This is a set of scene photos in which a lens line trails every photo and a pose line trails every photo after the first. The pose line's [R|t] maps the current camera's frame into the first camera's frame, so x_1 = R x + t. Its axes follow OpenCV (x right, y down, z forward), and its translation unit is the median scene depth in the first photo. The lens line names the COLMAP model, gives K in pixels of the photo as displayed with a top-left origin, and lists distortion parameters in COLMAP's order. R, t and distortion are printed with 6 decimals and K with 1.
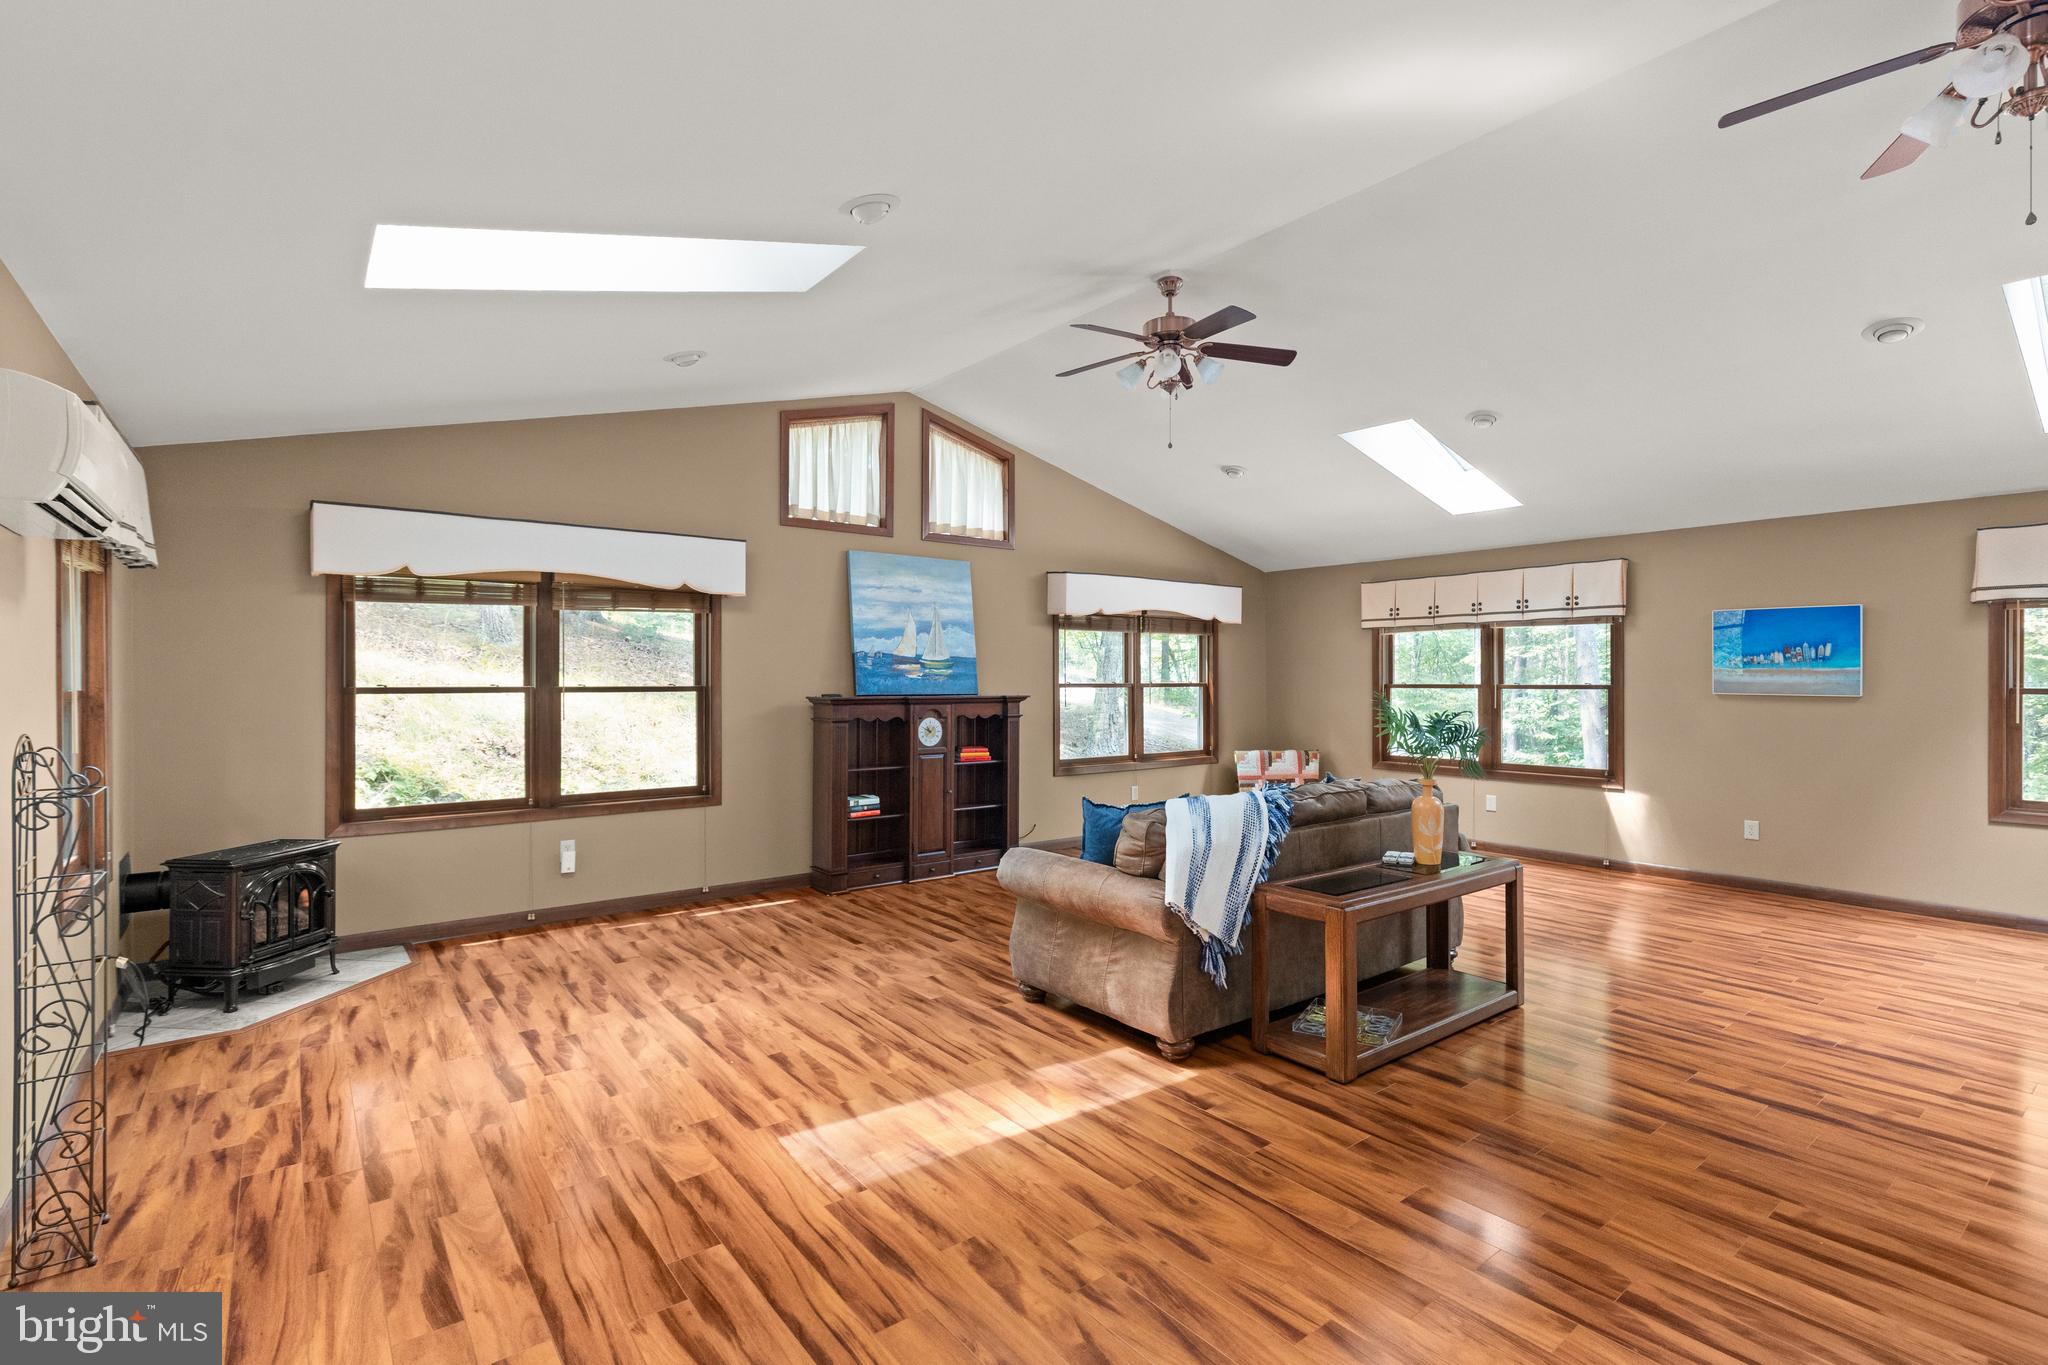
lens RADIAL K [[943.5, 0, 1029.6], [0, 943.5, 676.4], [0, 0, 1]] dist [0.003076, 0.000474]
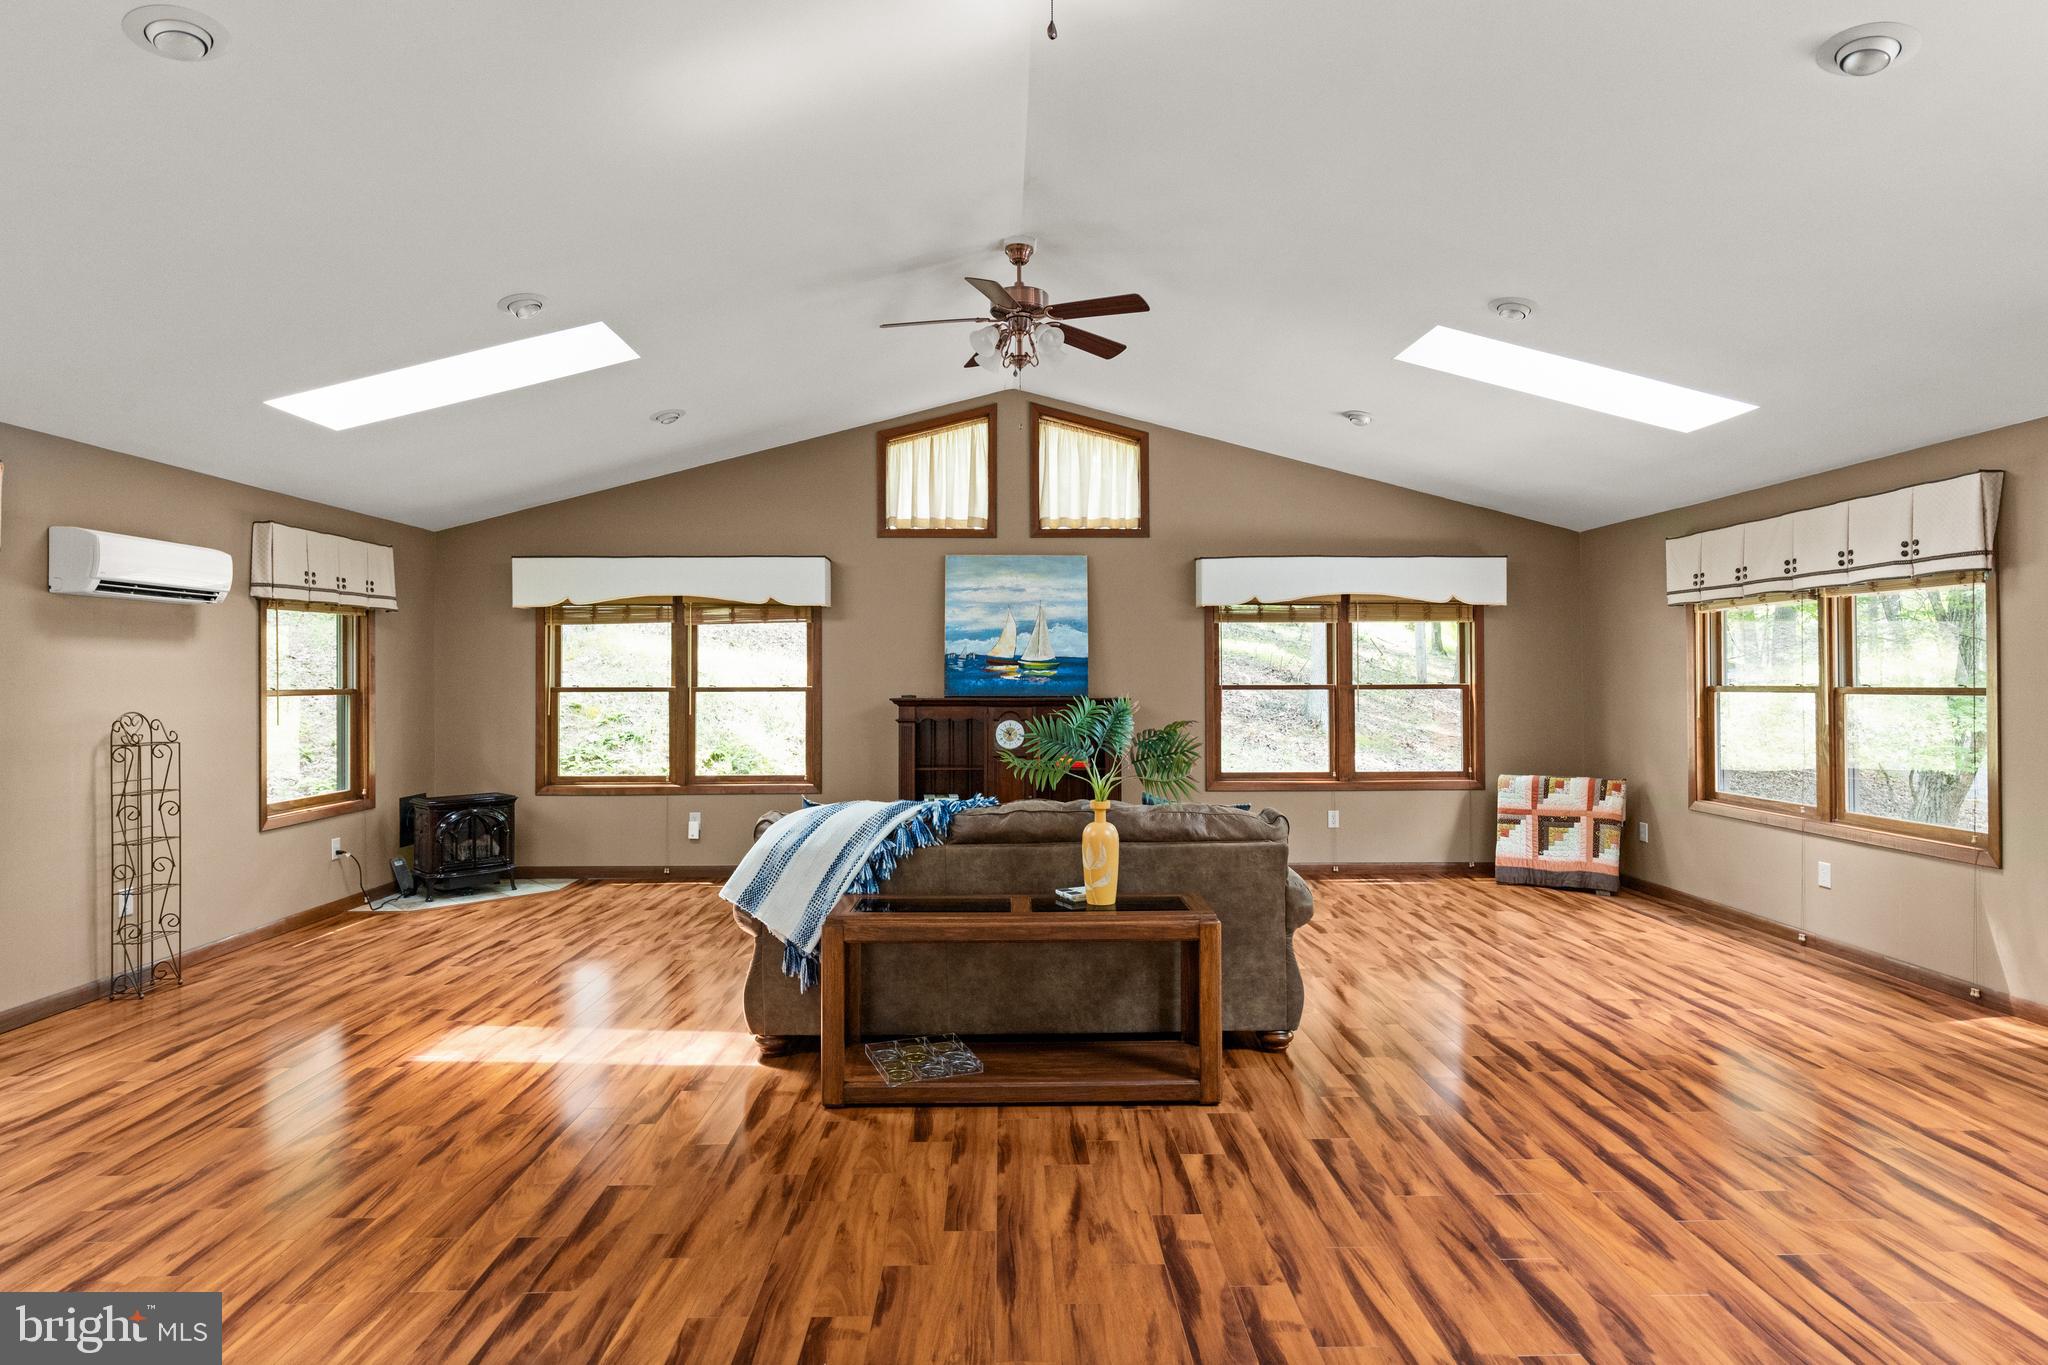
lens RADIAL K [[1059.3, 0, 1025.9], [0, 1059.3, 668.1], [0, 0, 1]] dist [-0.007000, 0.003050]
pose [[0.799240, -0.009398, -0.600939, 0.701264], [0.004885, 0.999946, -0.009141, 0.000155], [0.600992, 0.004370, 0.799243, 0.165748]]
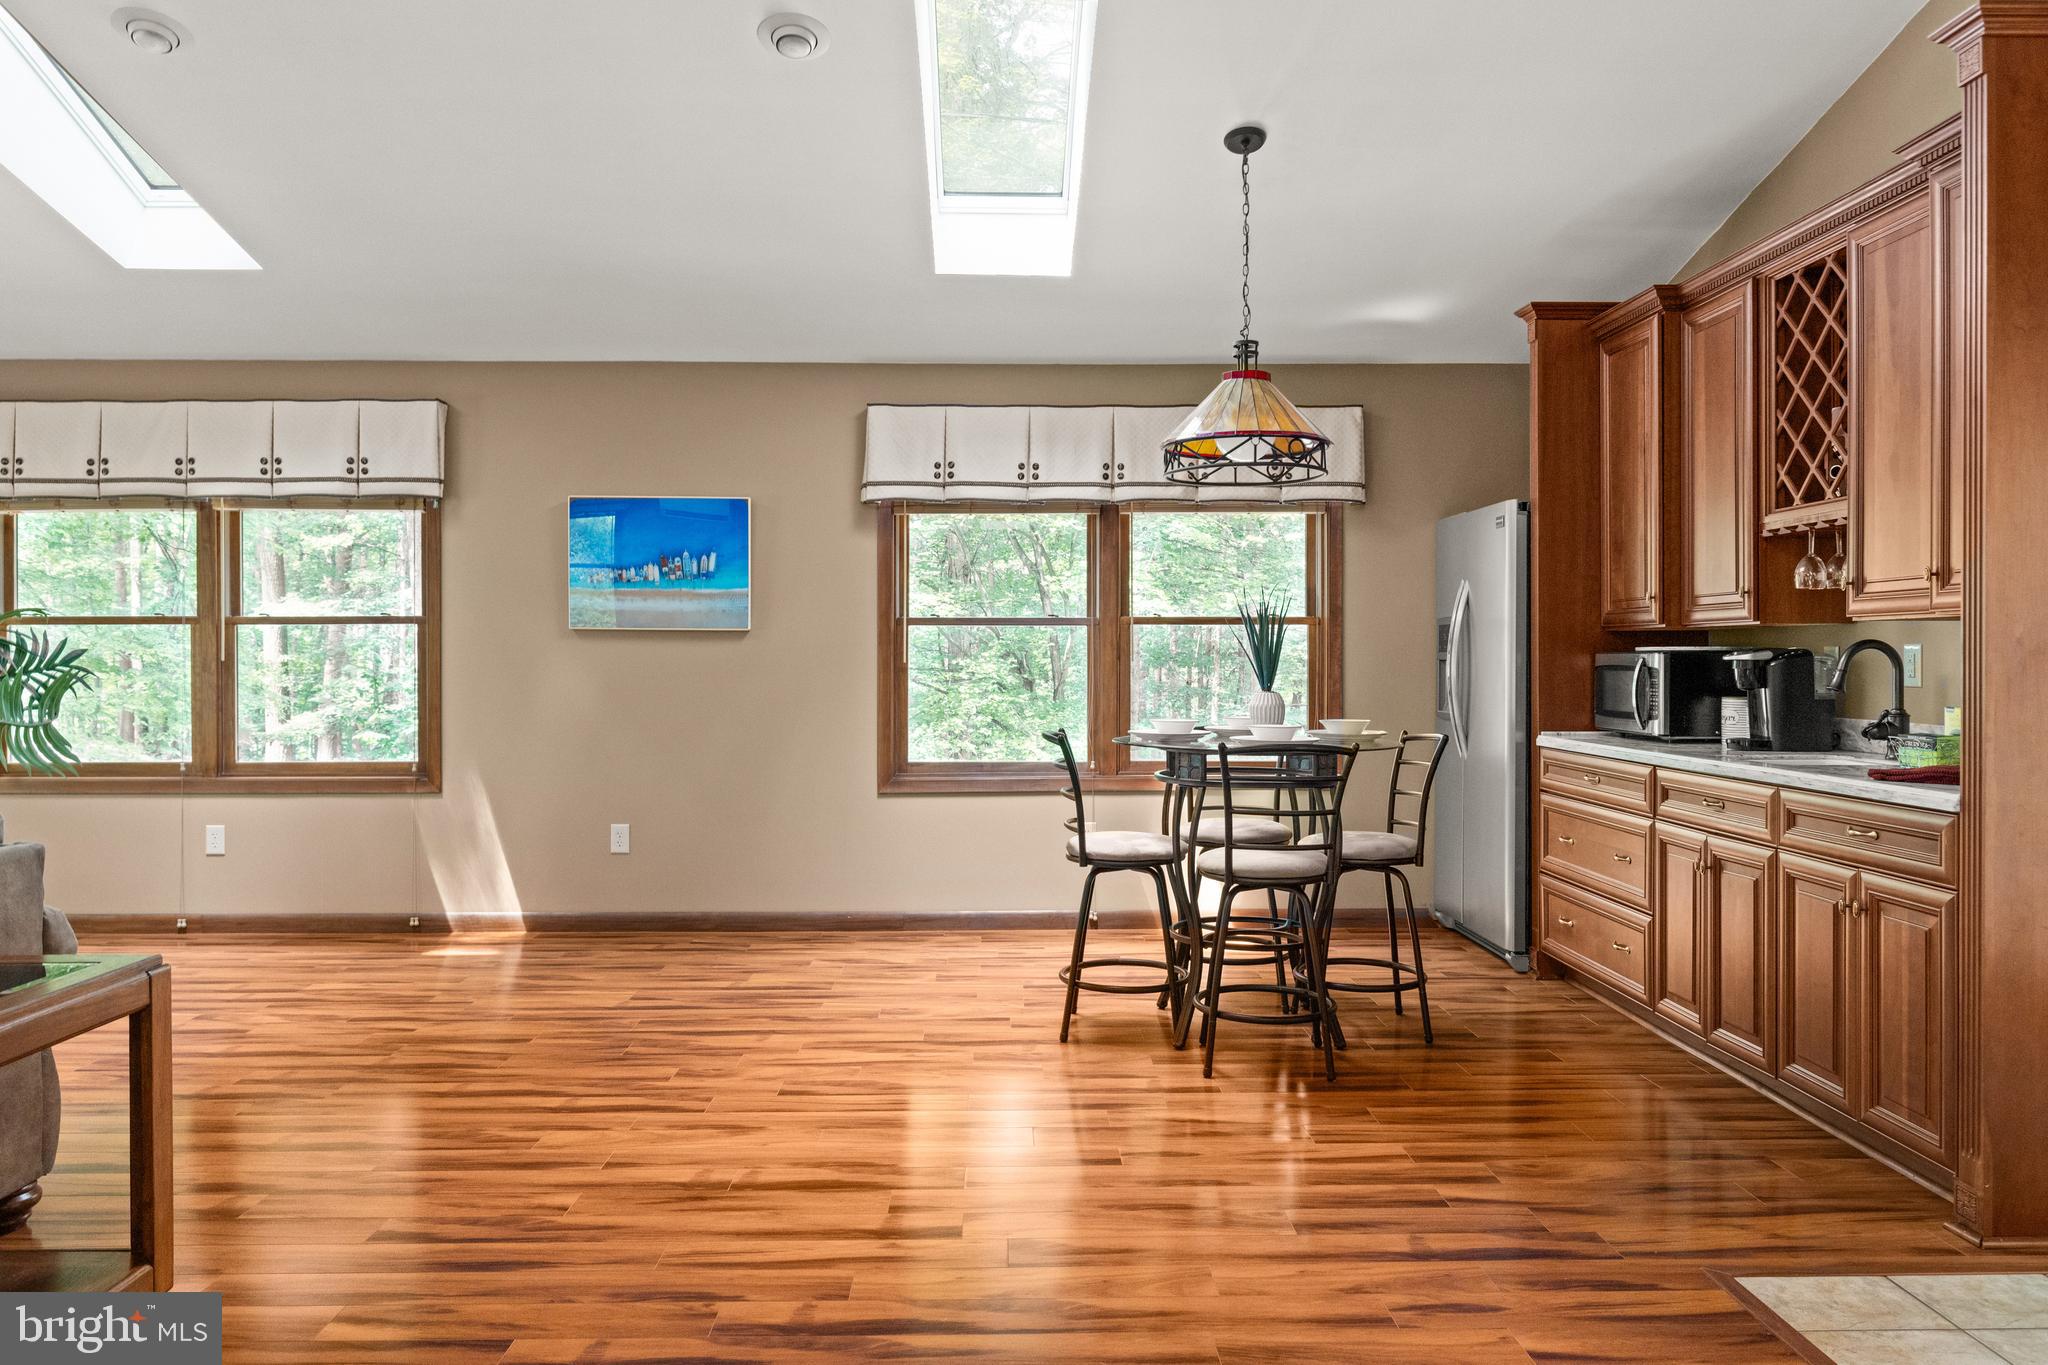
lens RADIAL K [[1413.2, 0, 1028.7], [0, 1413.2, 668.9], [0, 0, 1]] dist [-0.011503, 0.008079]
pose [[0.600349, -0.005433, 0.799720, 0.188533], [-0.000791, 0.999972, 0.007388, 0.046084], [-0.799738, -0.005067, 0.600328, 0.232749]]
